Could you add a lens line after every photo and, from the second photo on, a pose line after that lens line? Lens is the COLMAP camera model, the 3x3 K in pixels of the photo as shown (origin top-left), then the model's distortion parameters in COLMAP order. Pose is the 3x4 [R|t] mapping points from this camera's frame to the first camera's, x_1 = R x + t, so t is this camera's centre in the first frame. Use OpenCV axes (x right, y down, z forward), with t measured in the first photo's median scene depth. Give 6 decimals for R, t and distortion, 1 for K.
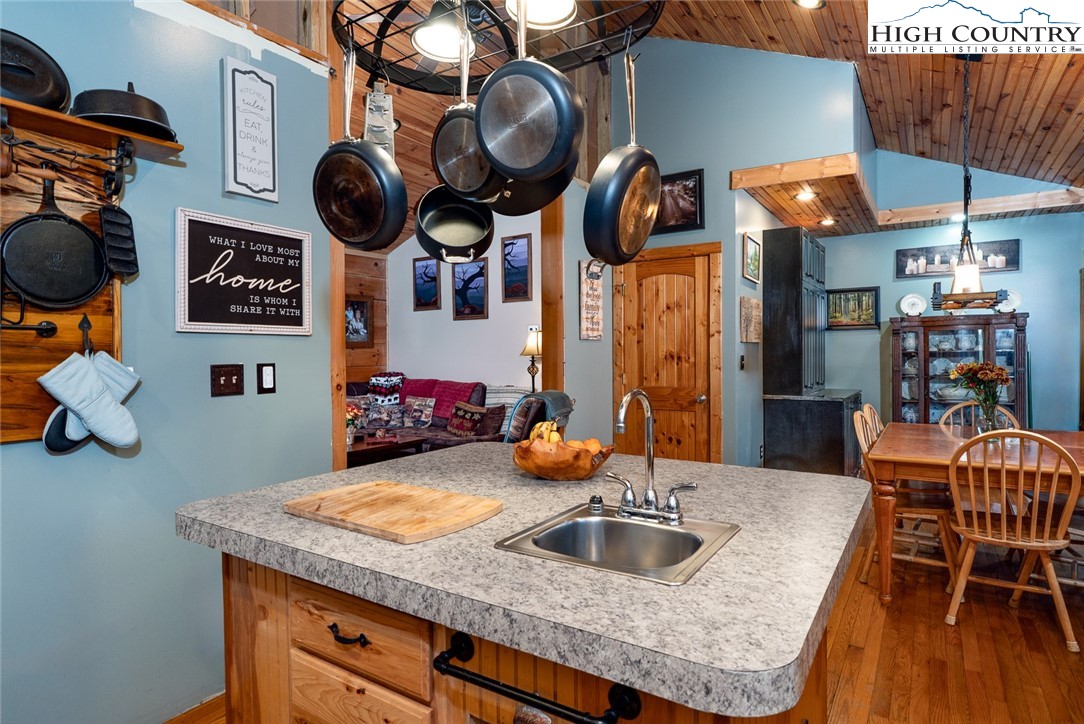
lens RADIAL K [[592.7, 0, 545.2], [0, 592.7, 353.2], [0, 0, 1]] dist [-0.001129, -0.000511]
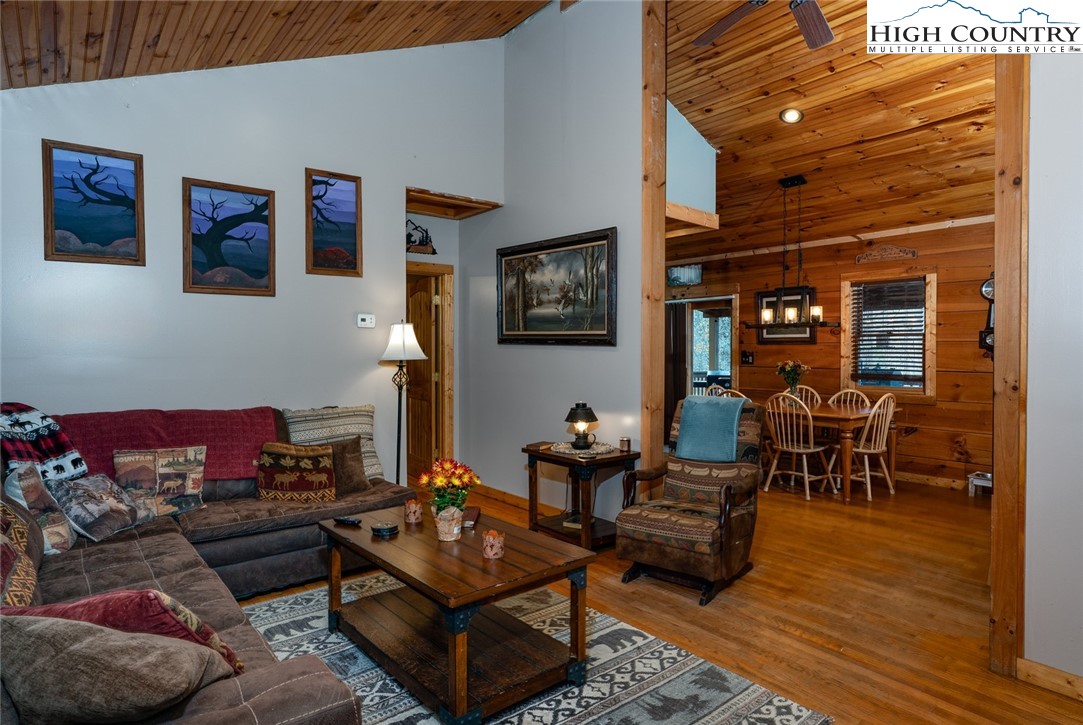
lens RADIAL K [[592.1, 0, 544.7], [0, 592.1, 353.7], [0, 0, 1]] dist [-0.001129, -0.000511]
pose [[0.291879, -0.000552, 0.956455, -0.583572], [0.007894, 0.999967, -0.001832, 0.001864], [-0.956423, 0.008086, 0.291873, 0.576646]]
